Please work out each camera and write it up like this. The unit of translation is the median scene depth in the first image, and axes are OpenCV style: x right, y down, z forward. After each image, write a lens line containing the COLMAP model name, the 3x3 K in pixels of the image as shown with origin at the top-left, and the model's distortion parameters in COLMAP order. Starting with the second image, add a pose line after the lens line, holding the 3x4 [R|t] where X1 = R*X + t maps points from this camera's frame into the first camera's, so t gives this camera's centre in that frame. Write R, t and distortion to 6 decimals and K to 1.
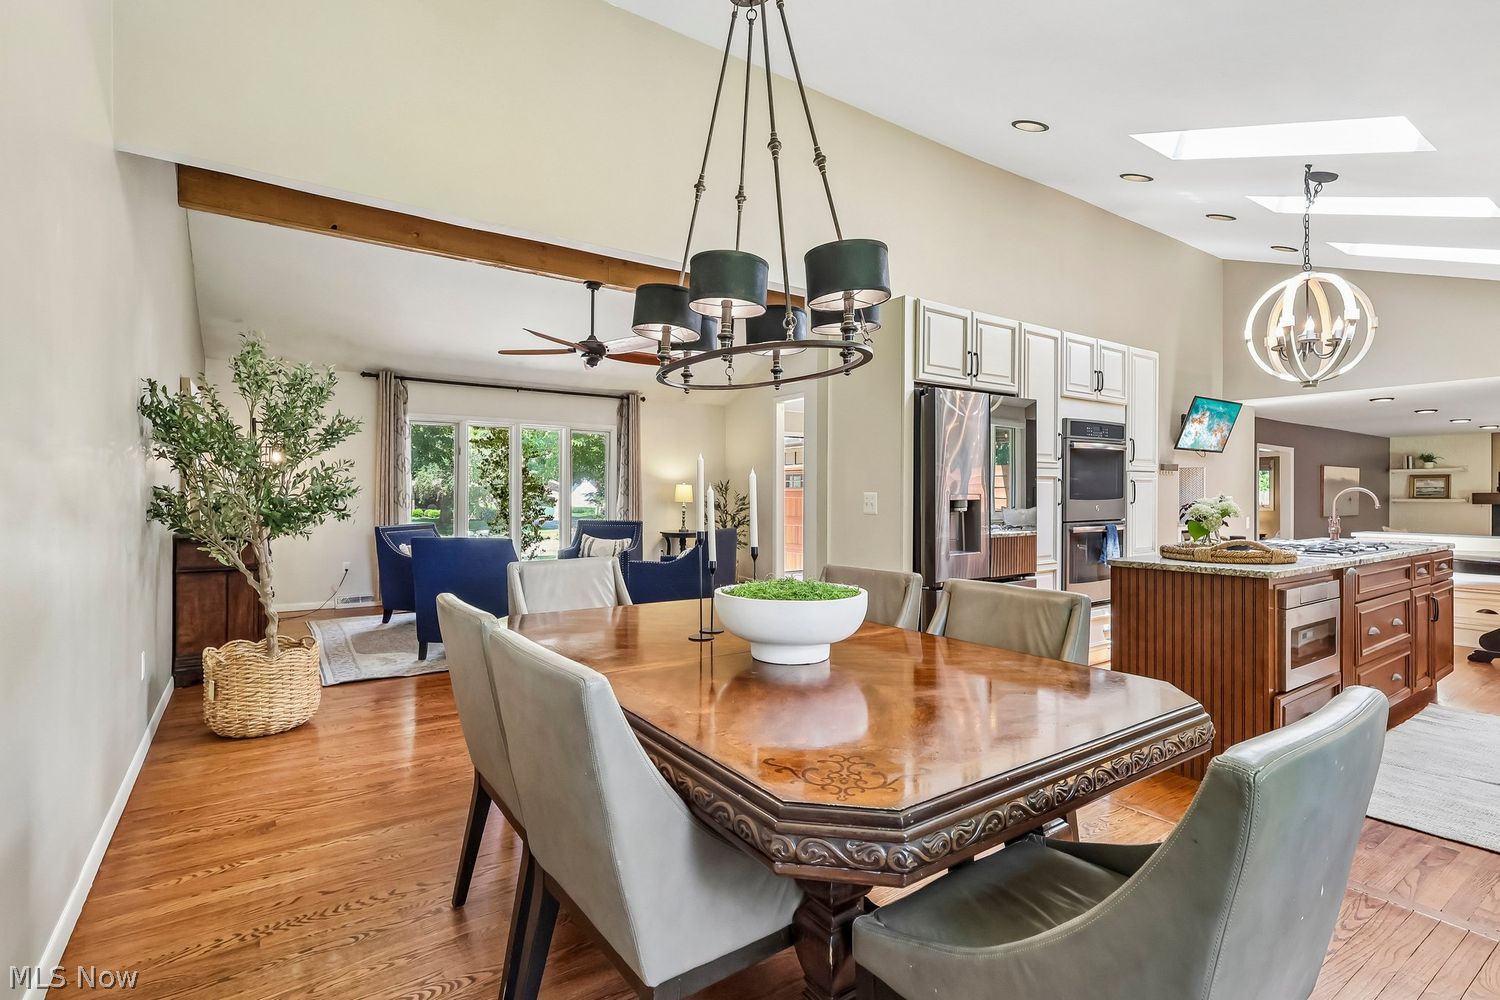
lens RADIAL K [[728.8, 0, 730.8], [0, 728.8, 493.0], [0, 0, 1]] dist [0.013071, 0.001706]
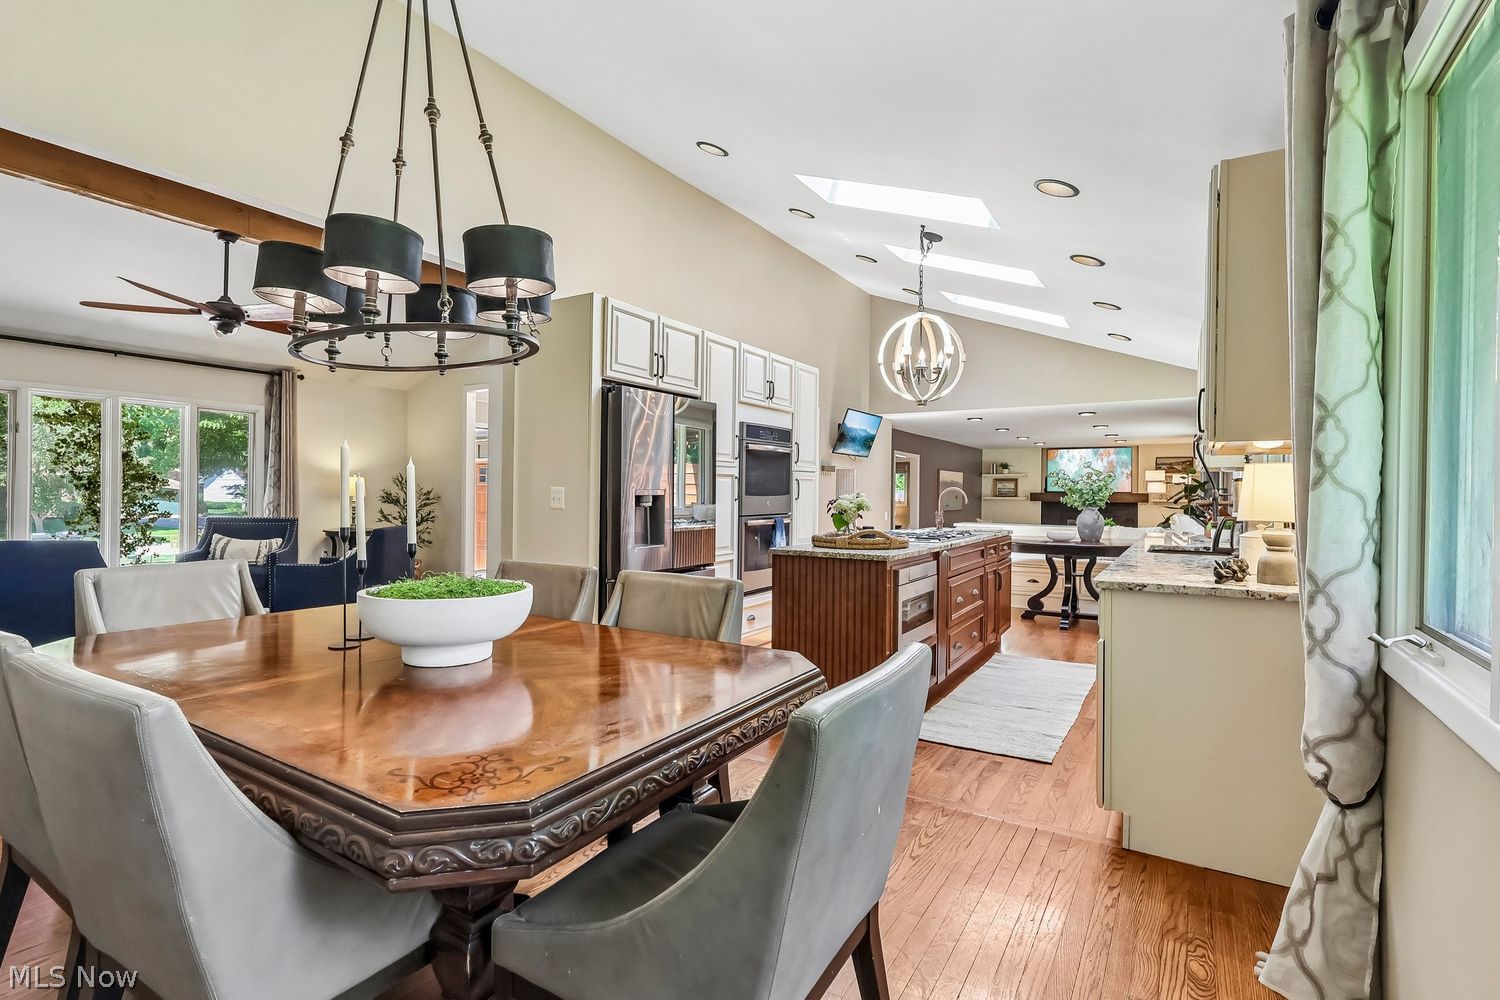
lens RADIAL K [[728.8, 0, 735.0], [0, 728.8, 493.3], [0, 0, 1]] dist [0.013071, 0.001706]
pose [[0.919058, 0.006563, 0.394068, 0.022372], [-0.009085, 0.999948, 0.004534, 0.001281], [-0.394018, -0.007747, 0.919070, -0.006669]]
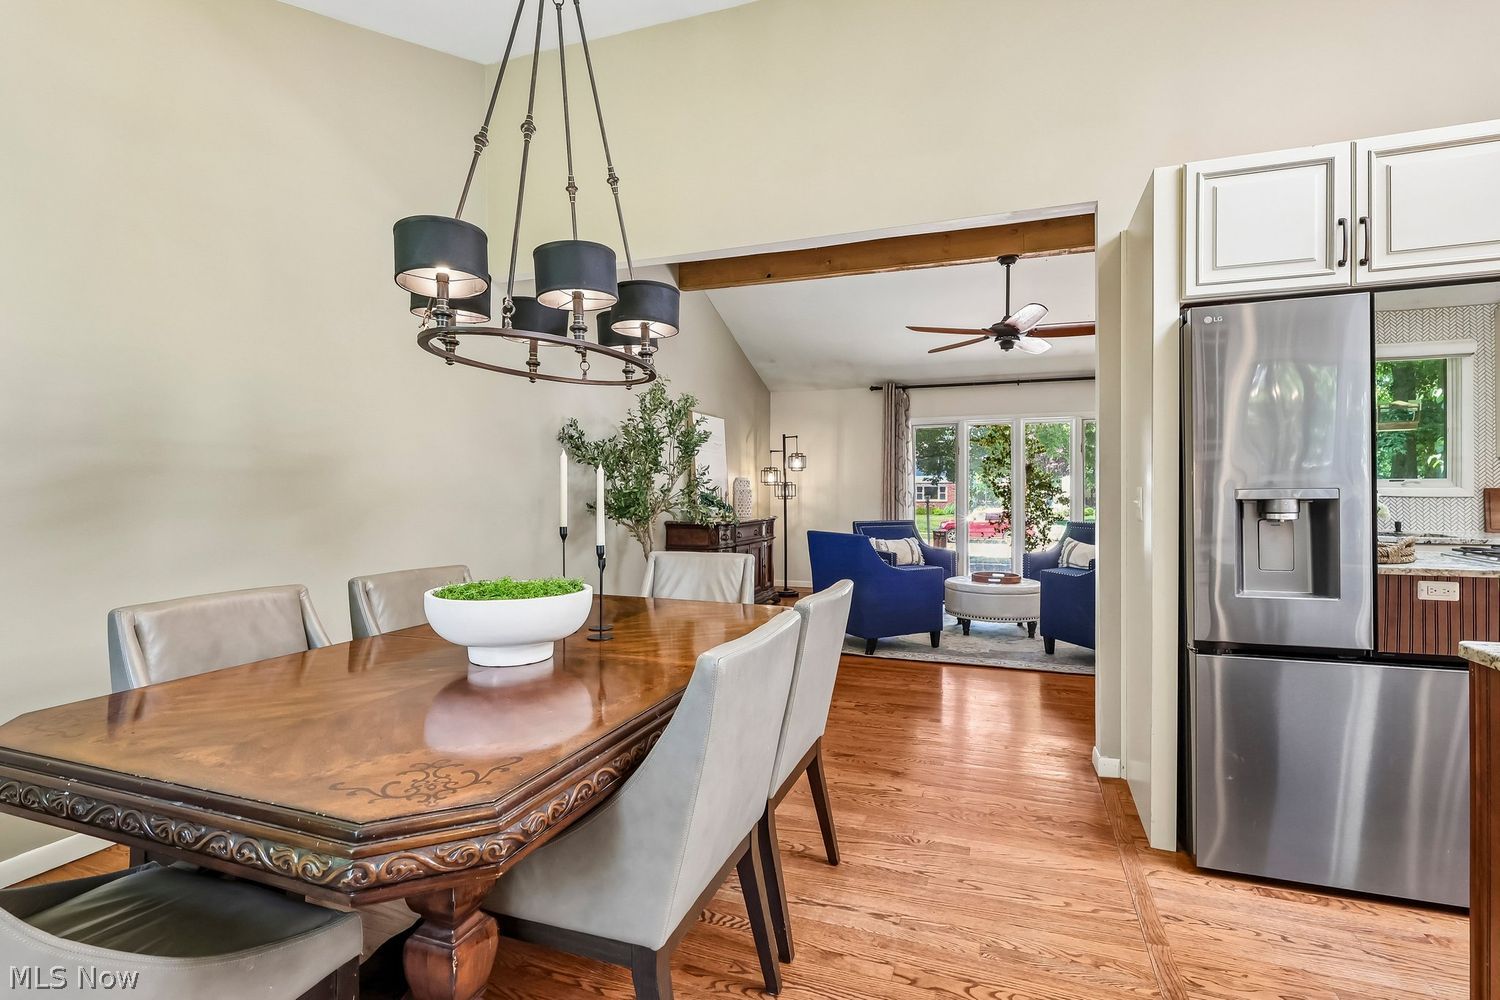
lens RADIAL K [[728.8, 0, 807.9], [0, 728.8, 494.0], [0, 0, 1]] dist [0.013071, 0.001706]
pose [[0.585647, -0.004250, -0.810555, 0.549853], [0.005773, 0.999983, -0.001073, 0.005137], [0.810546, -0.004051, 0.585662, 0.378287]]
